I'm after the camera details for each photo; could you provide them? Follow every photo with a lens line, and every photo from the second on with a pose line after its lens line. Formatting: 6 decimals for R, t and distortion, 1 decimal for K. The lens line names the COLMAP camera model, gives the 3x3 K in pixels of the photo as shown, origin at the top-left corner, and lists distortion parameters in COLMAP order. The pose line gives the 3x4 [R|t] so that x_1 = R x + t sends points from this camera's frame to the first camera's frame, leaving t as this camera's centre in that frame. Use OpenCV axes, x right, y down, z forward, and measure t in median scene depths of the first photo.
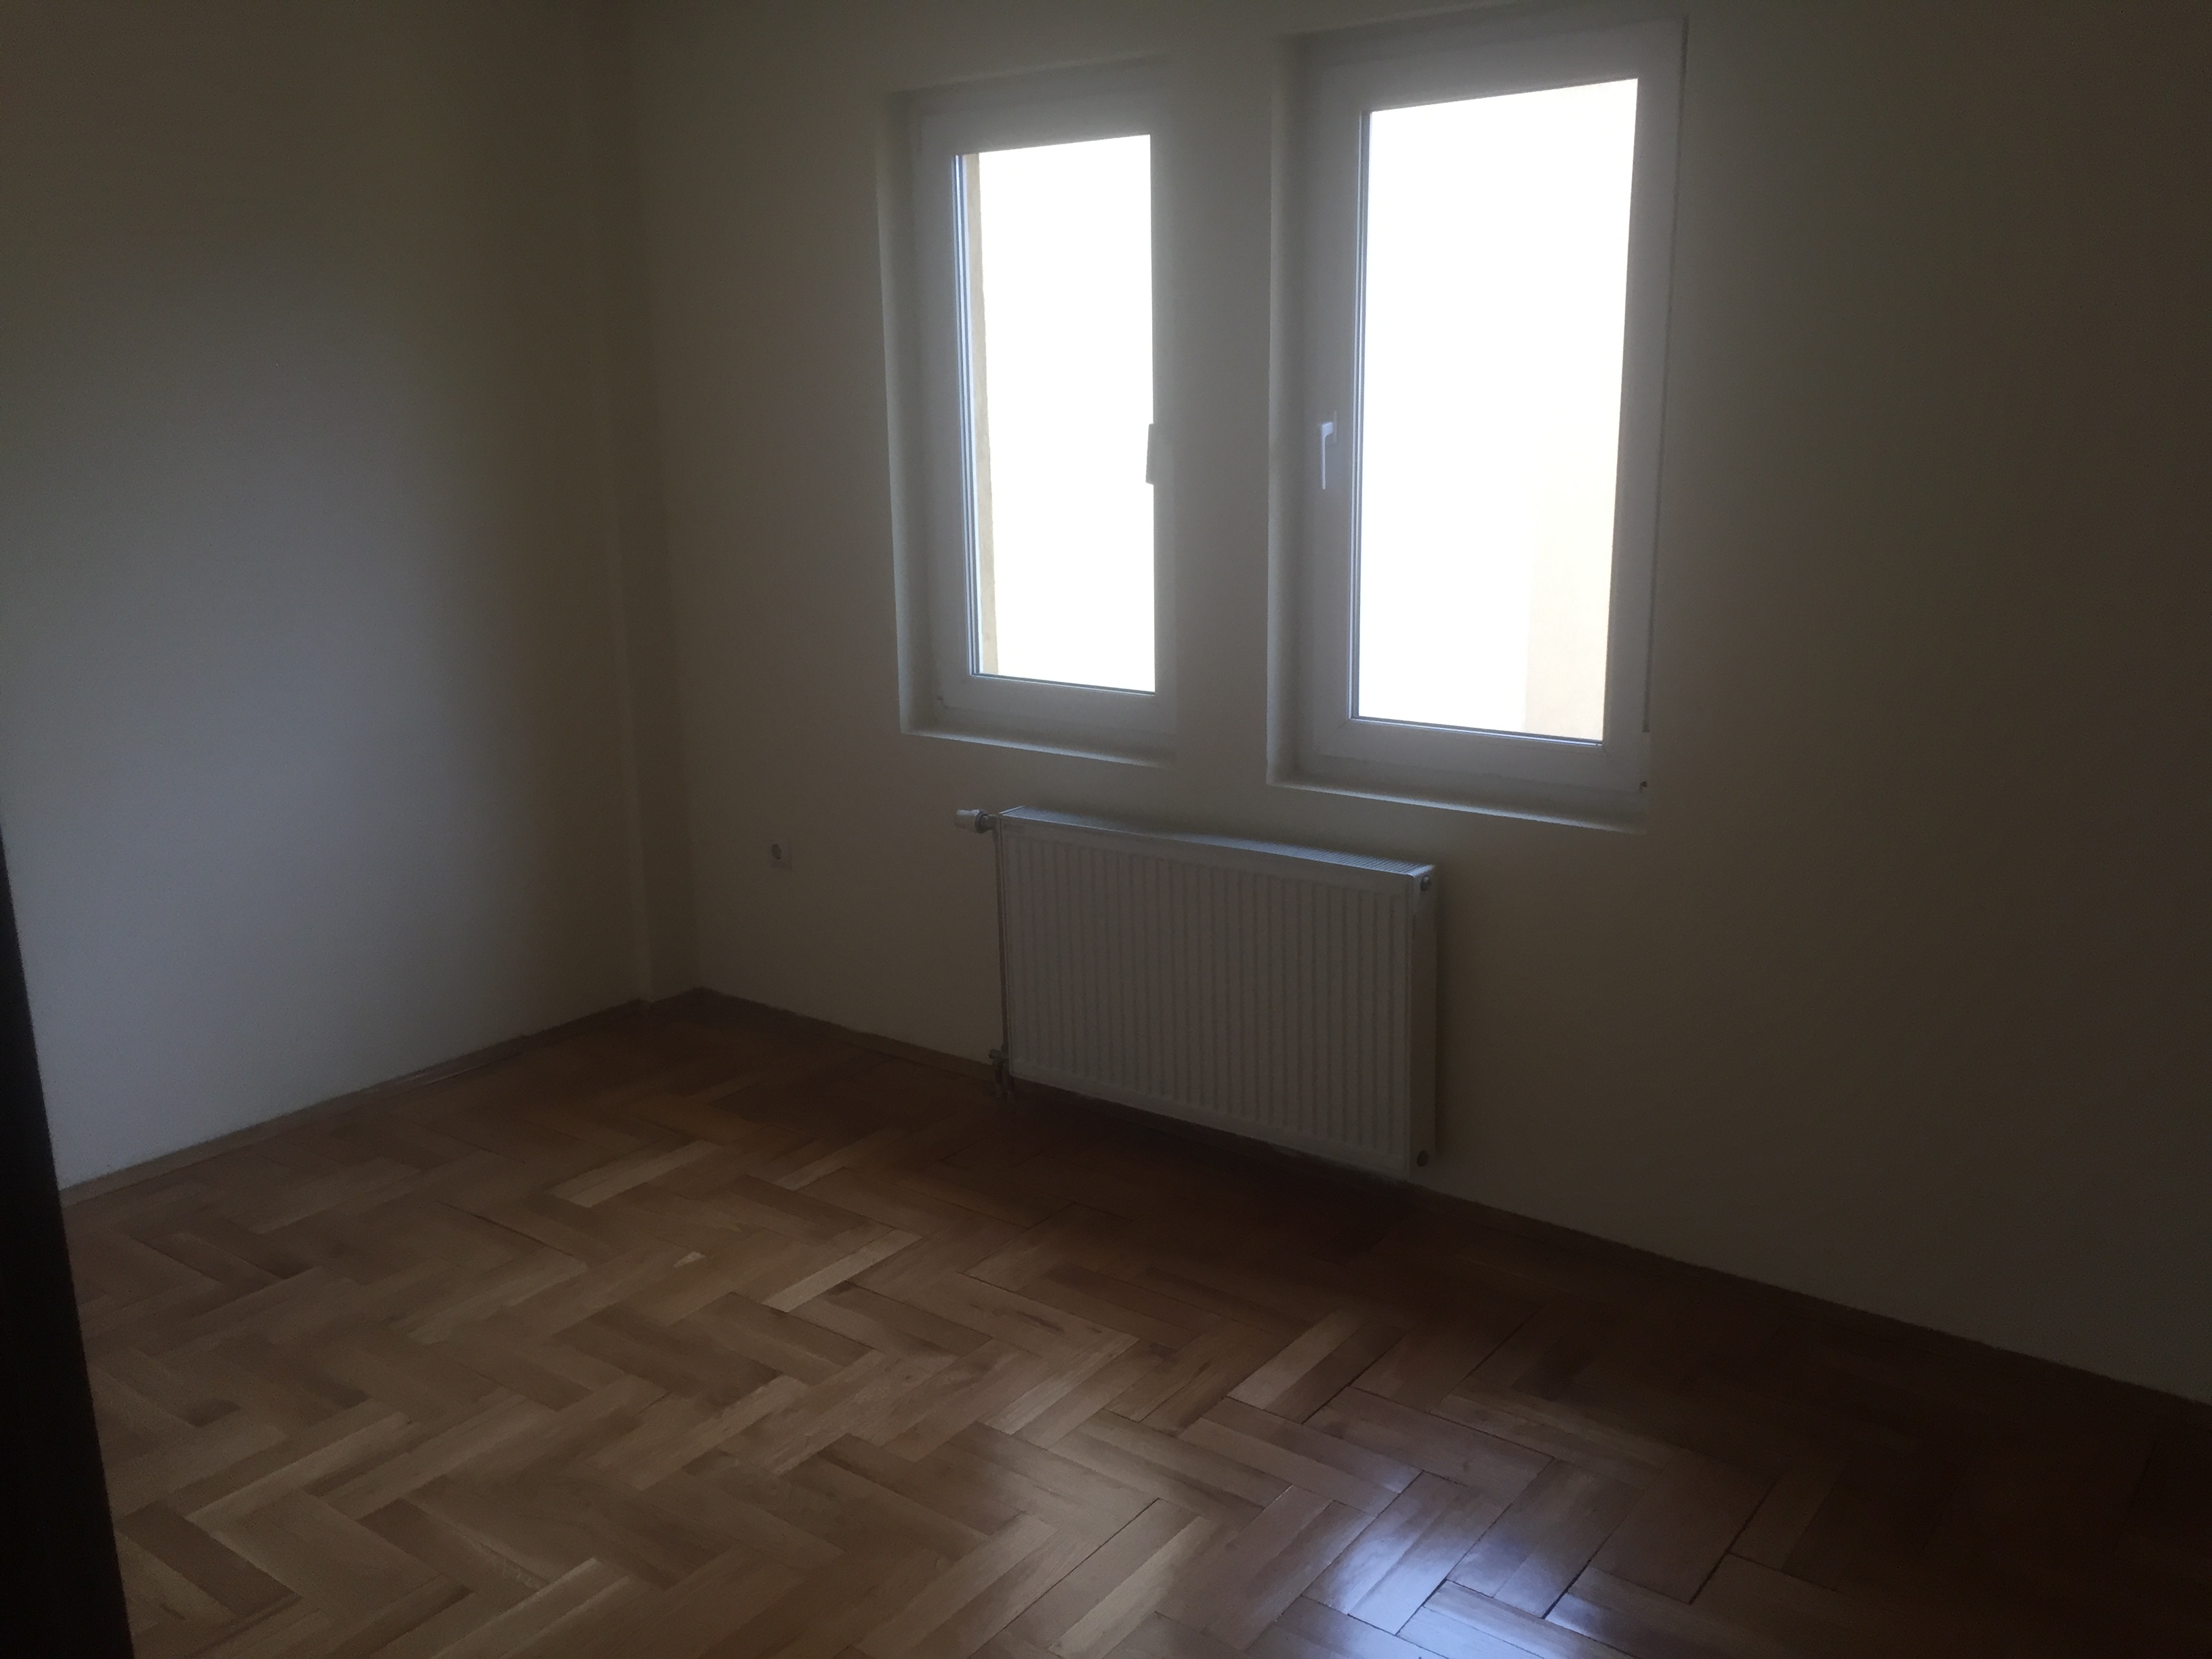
lens RADIAL K [[1843.2, 0, 1100.2], [0, 1843.2, 822.0], [0, 0, 1]] dist [0.076407, -0.118319]
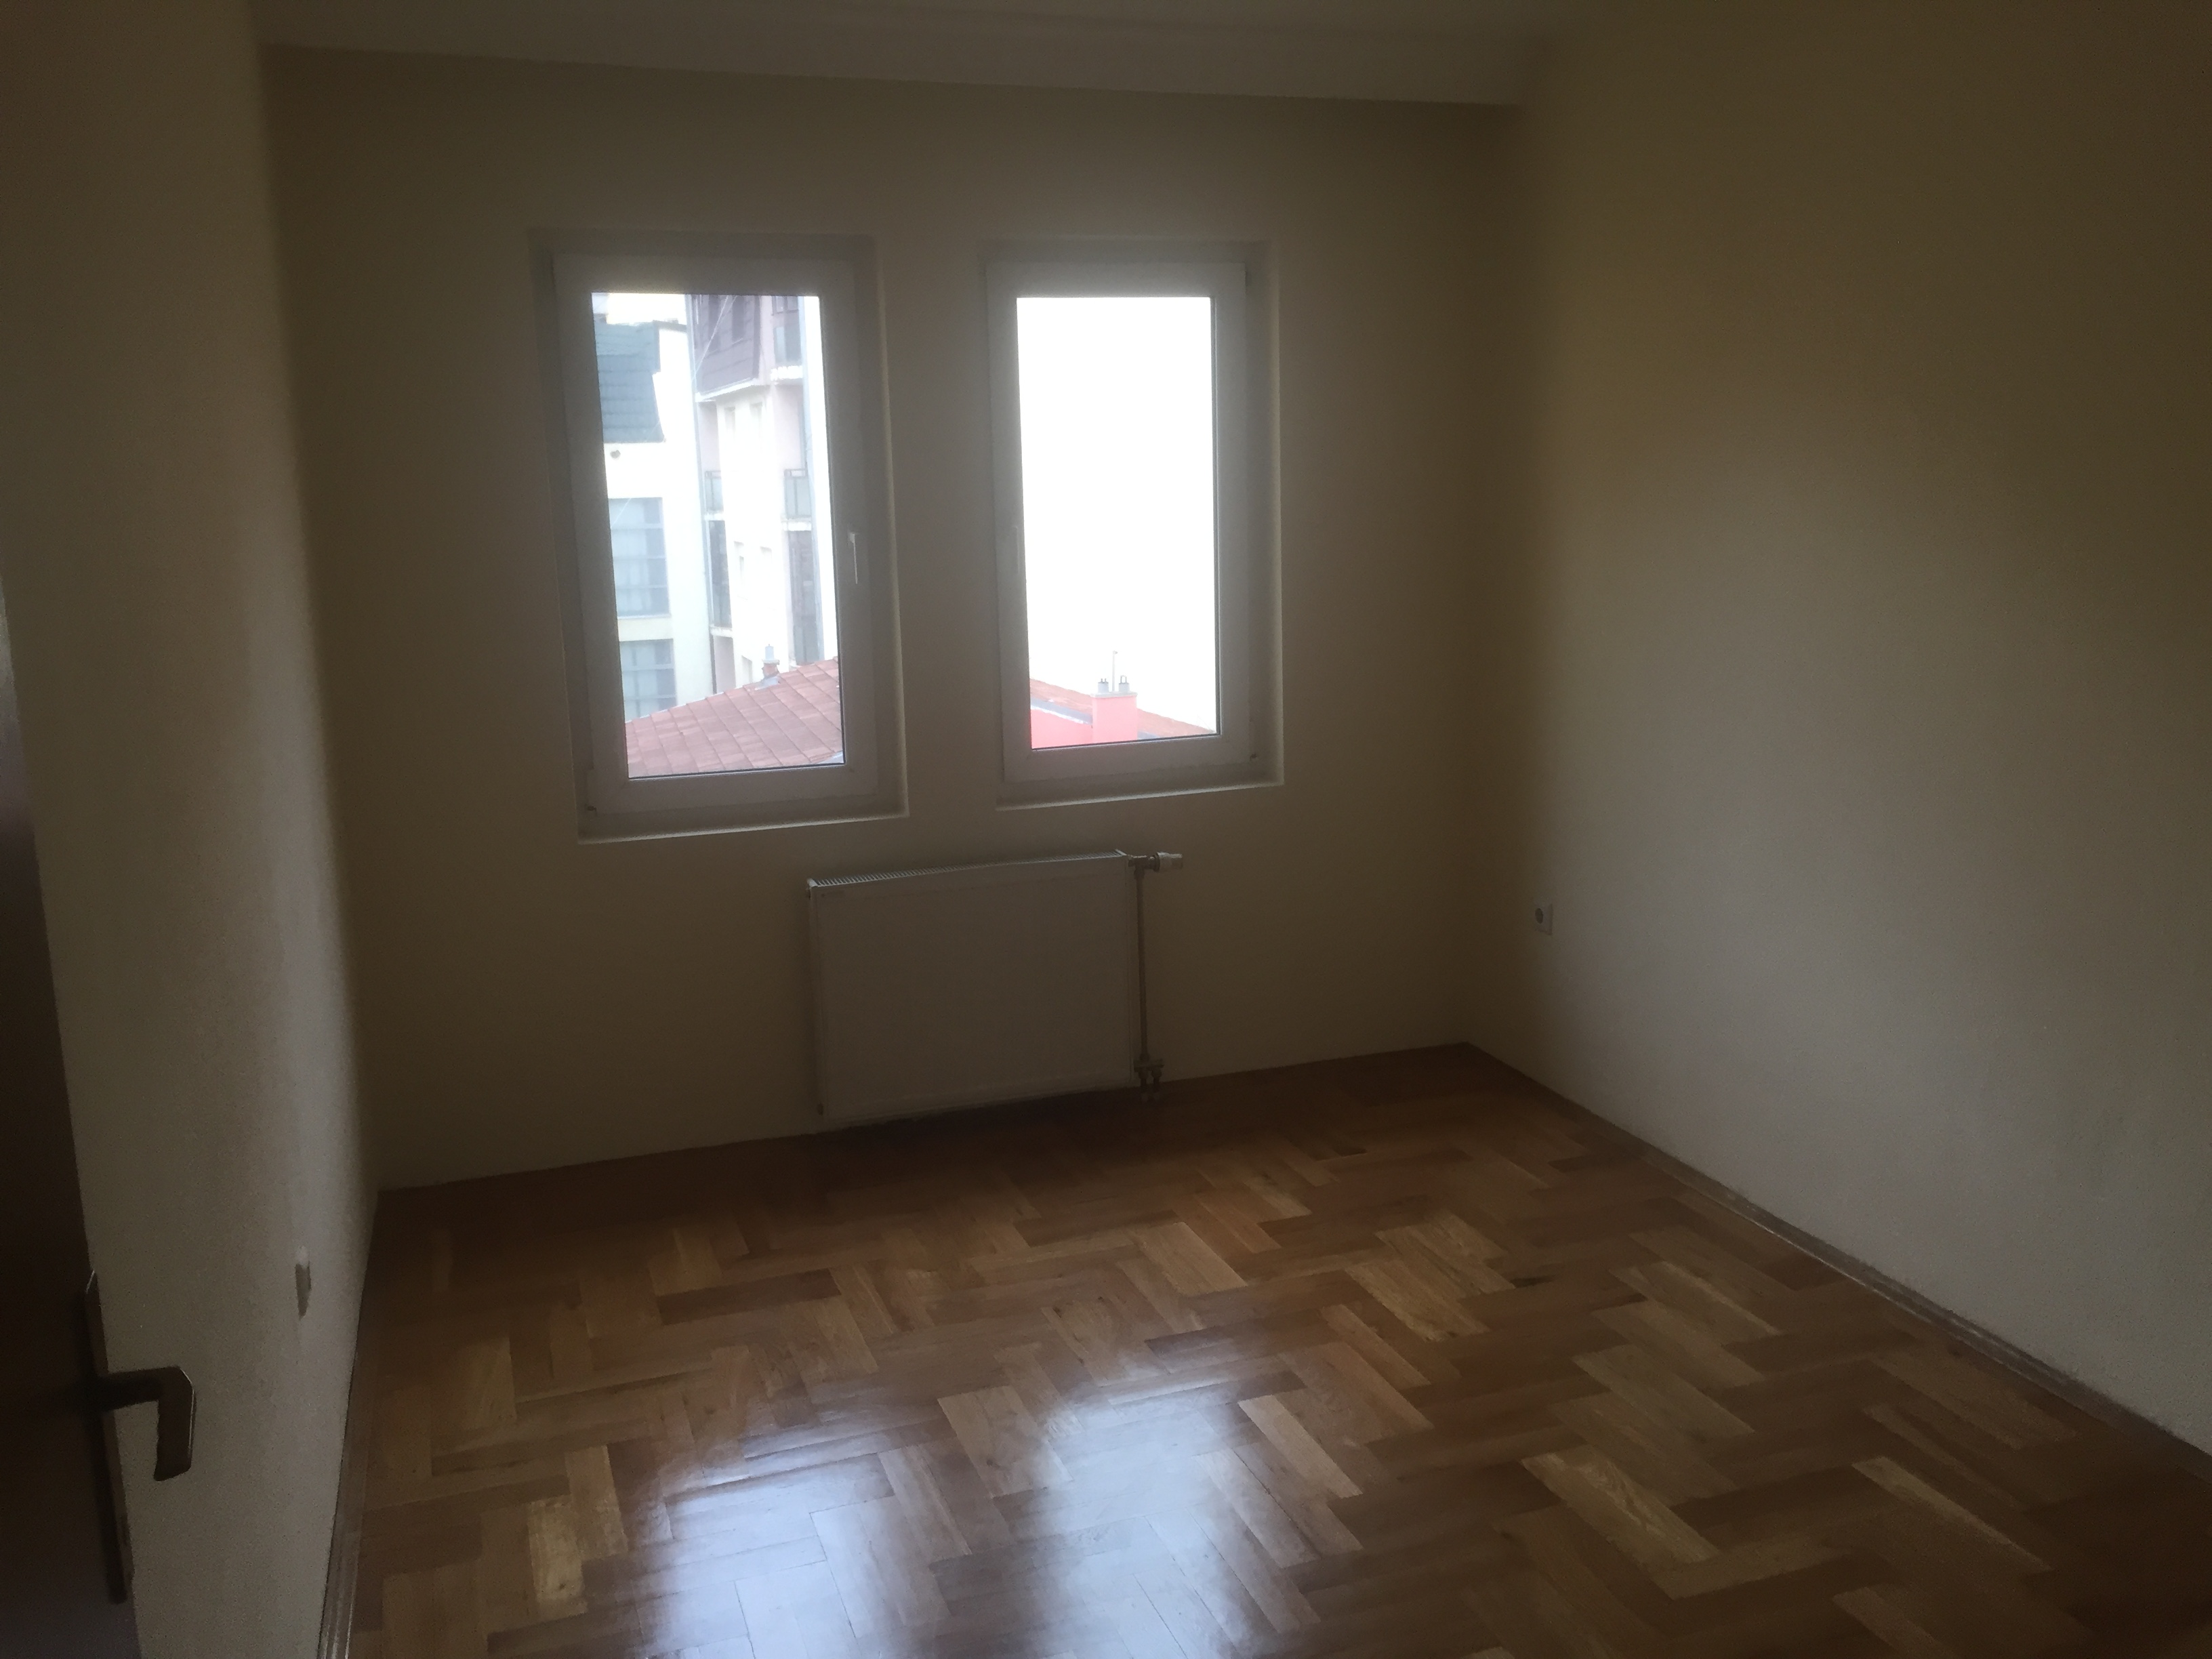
lens RADIAL K [[1843.2, 0, 1100.2], [0, 1843.2, 822.0], [0, 0, 1]] dist [0.076407, -0.118319]
pose [[0.548000, -0.136280, 0.825302, -0.907086], [0.212899, 0.976871, 0.019943, -0.021964], [-0.808932, 0.164777, 0.564339, 0.238995]]
